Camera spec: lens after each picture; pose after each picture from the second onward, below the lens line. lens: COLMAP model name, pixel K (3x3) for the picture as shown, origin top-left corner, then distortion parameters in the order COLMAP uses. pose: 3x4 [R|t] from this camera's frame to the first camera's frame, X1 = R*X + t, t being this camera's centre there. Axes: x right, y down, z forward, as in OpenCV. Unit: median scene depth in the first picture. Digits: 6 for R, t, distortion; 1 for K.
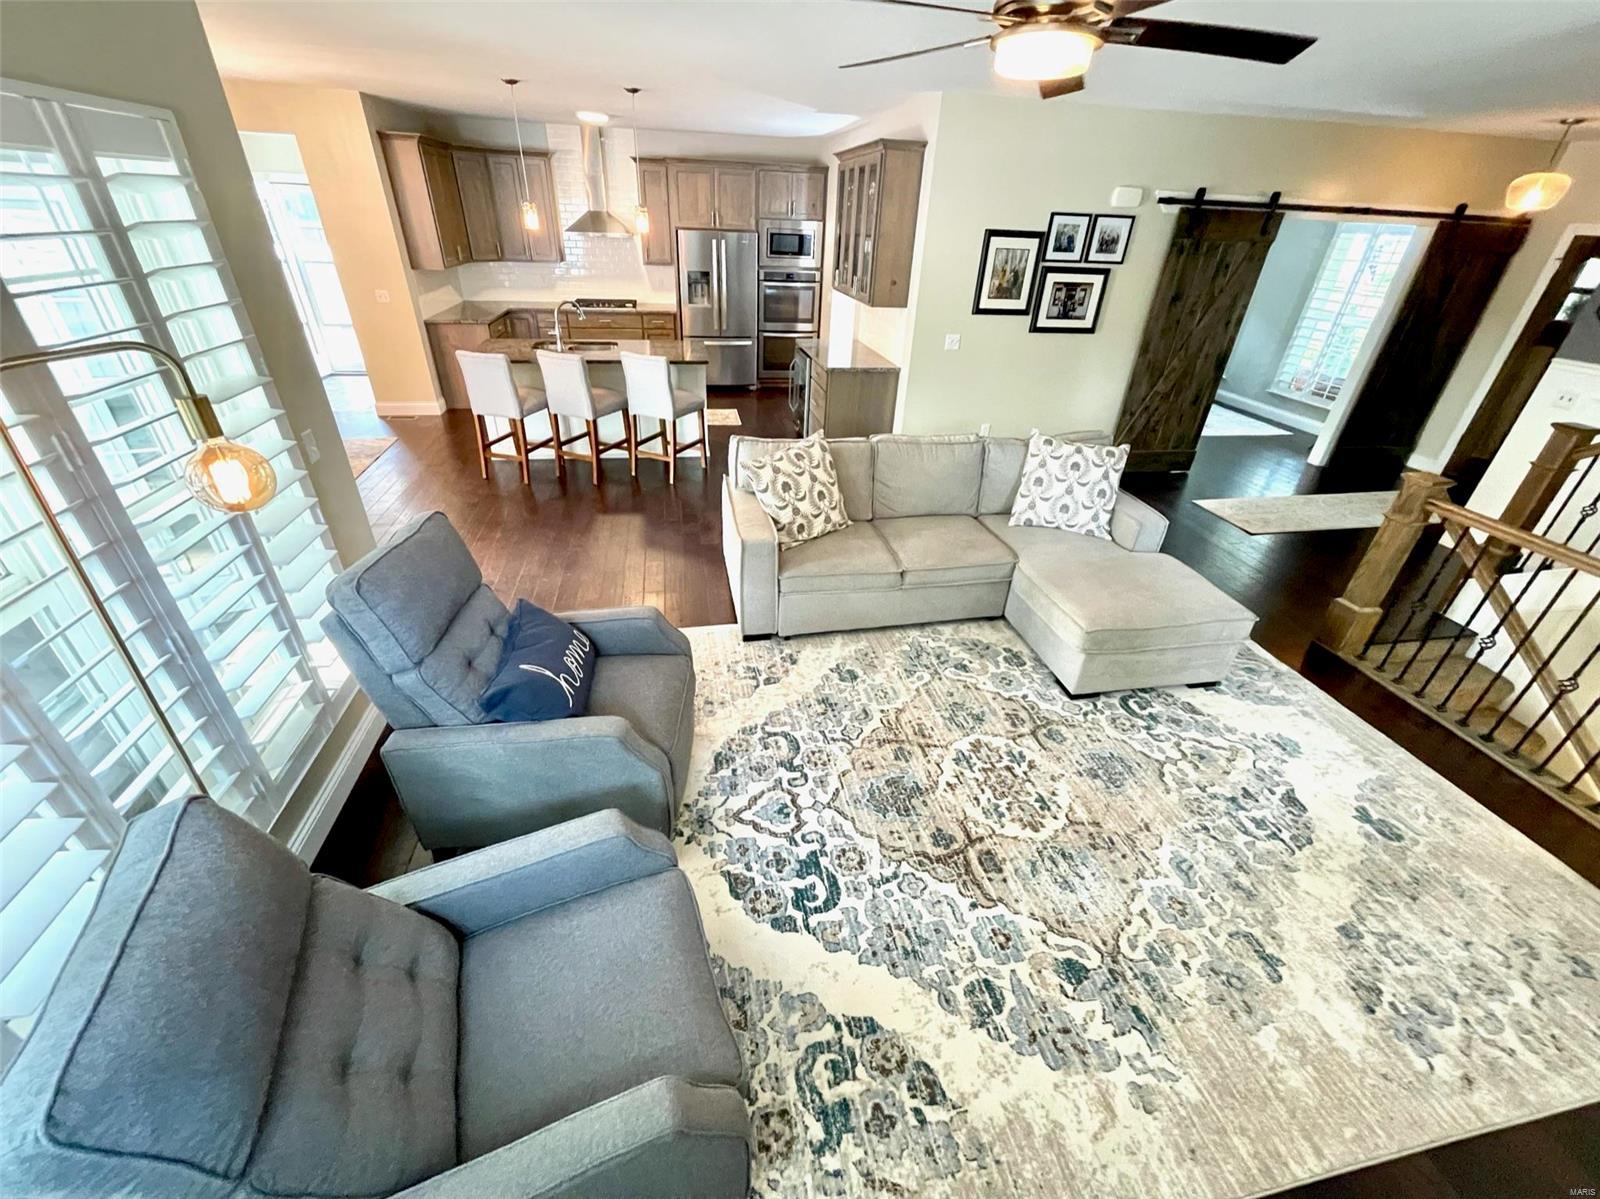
lens RADIAL K [[649.4, 0, 798.7], [0, 649.4, 597.7], [0, 0, 1]] dist [-0.000125, 0.000267]
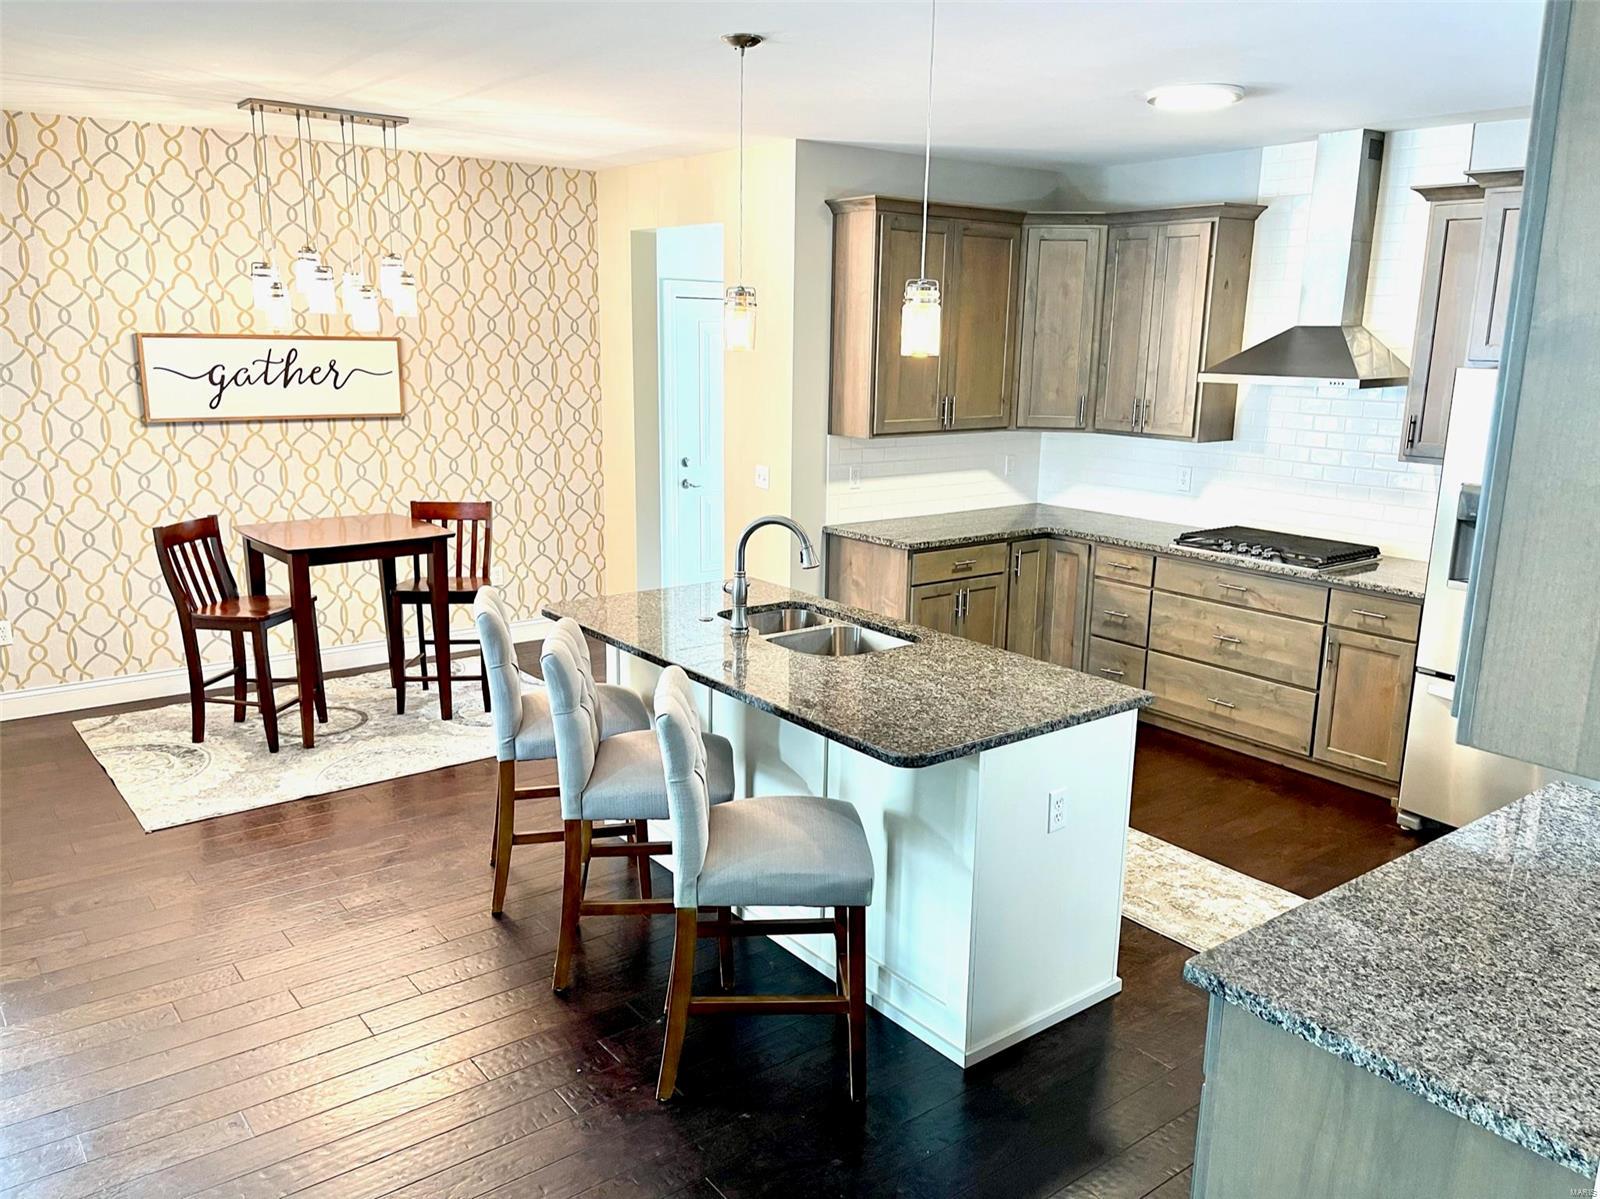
lens RADIAL K [[1212.2, 0, 805.5], [0, 1212.2, 600.1], [0, 0, 1]] dist [0.047996, -0.052198]
pose [[0.470252, 0.161757, -0.867581, 0.410873], [-0.451863, 0.888560, -0.079254, -0.528583], [0.758078, 0.429297, 0.490939, 0.991991]]
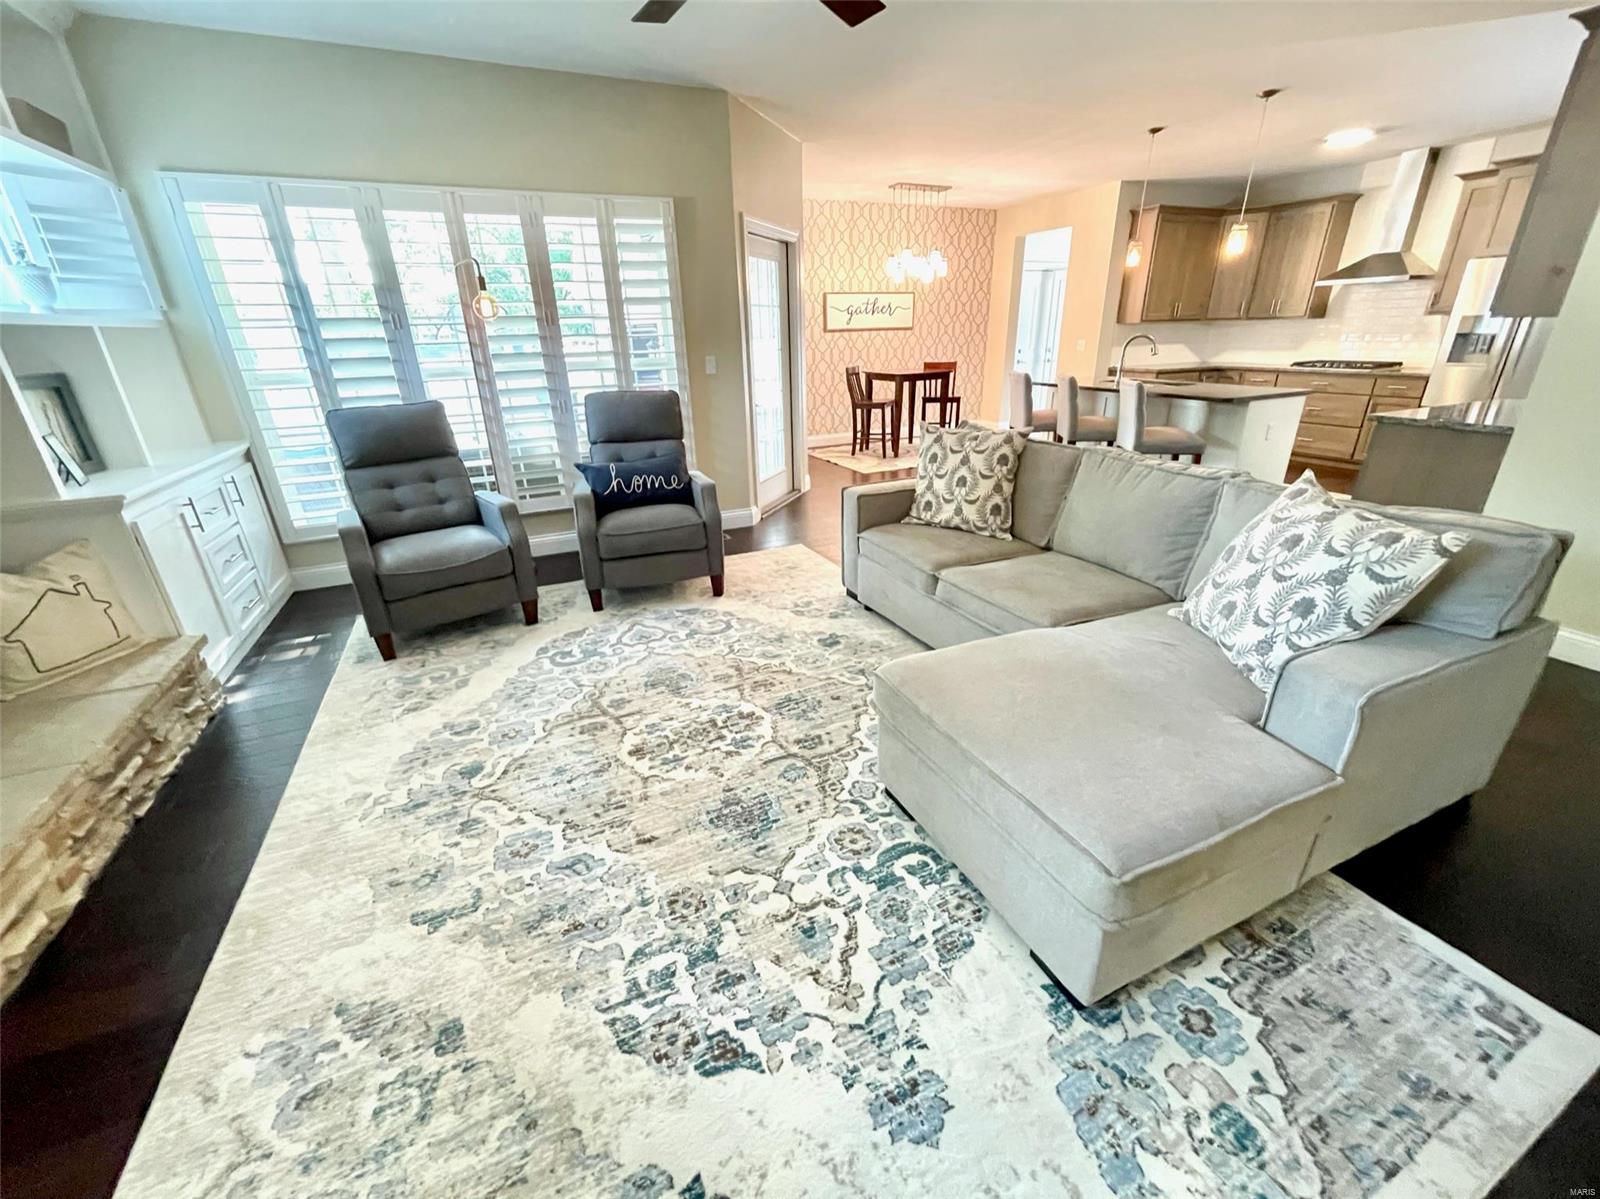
lens RADIAL K [[649.4, 0, 798.9], [0, 649.4, 593.7], [0, 0, 1]] dist [-0.000125, 0.000267]
pose [[0.238667, 0.326344, -0.914624, 0.797112], [-0.468018, 0.863898, 0.186117, -0.084348], [0.850880, 0.383641, 0.358918, 0.519250]]
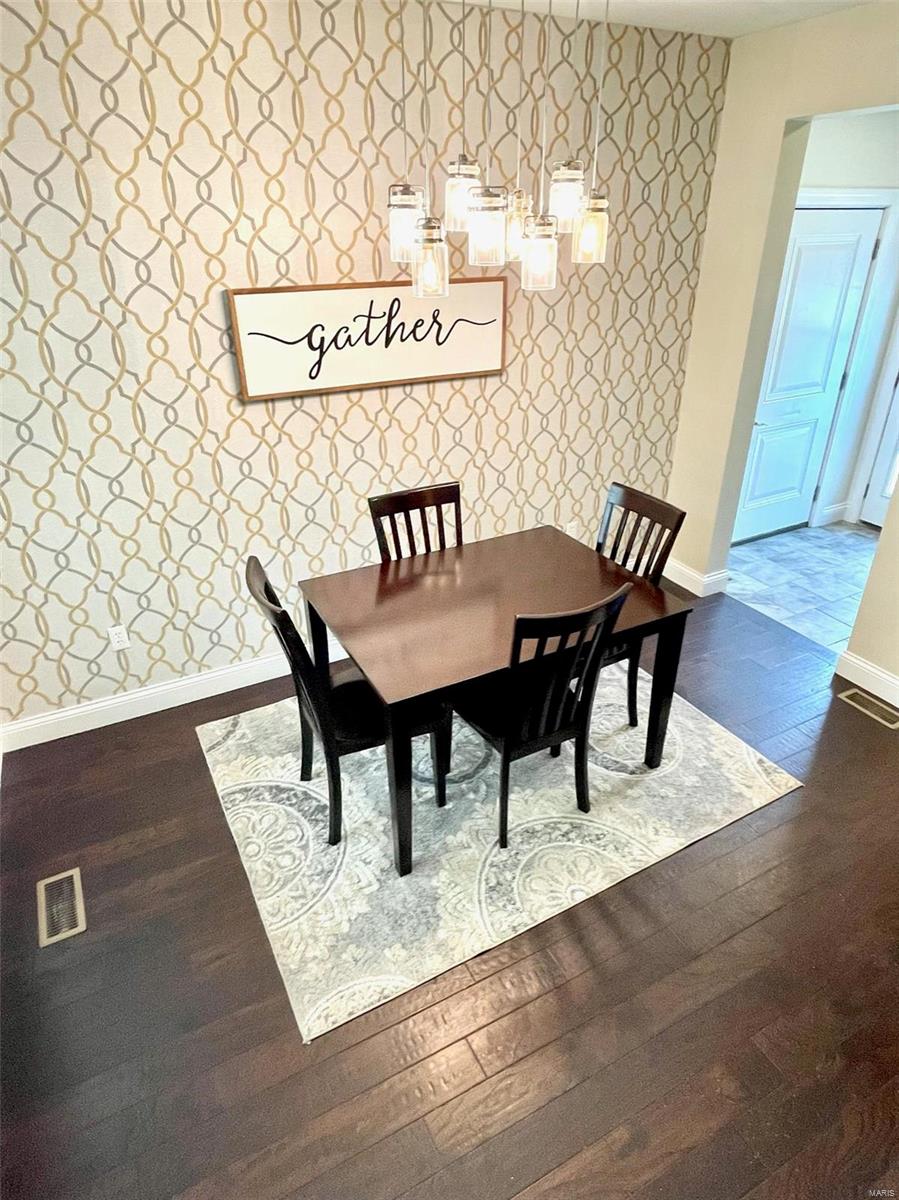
lens RADIAL K [[708.0, 0, 451.7], [0, 708.0, 601.6], [0, 0, 1]] dist [0.000968, -0.002160]
pose [[0.299837, 0.412038, -0.860420, -0.565360], [-0.468543, 0.849246, 0.243410, -0.582753], [0.831003, 0.330160, 0.447693, 0.937951]]
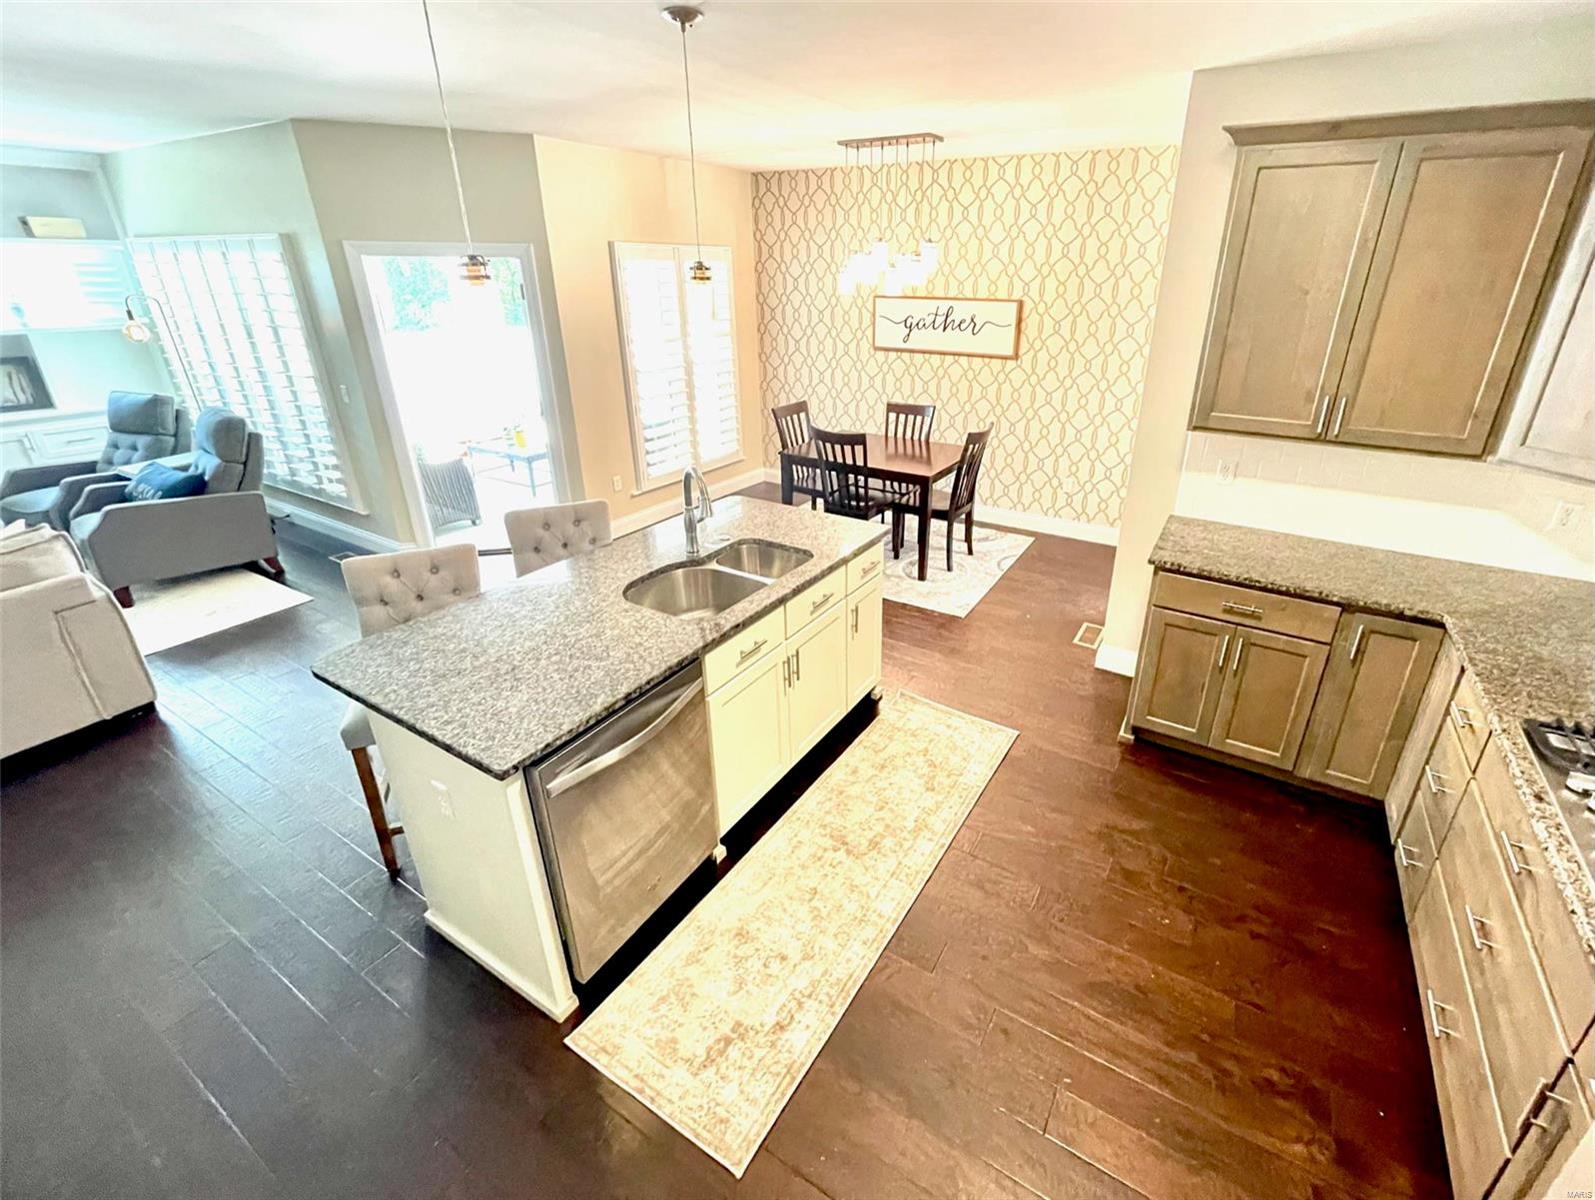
lens RADIAL K [[704.2, 0, 851.7], [0, 704.2, 556.8], [0, 0, 1]] dist [0.001279, 0.000031]
pose [[-0.656708, 0.246576, -0.712695, -0.098419], [-0.412841, 0.673314, 0.613360, -1.119647], [0.631108, 0.697029, -0.340374, 1.875707]]
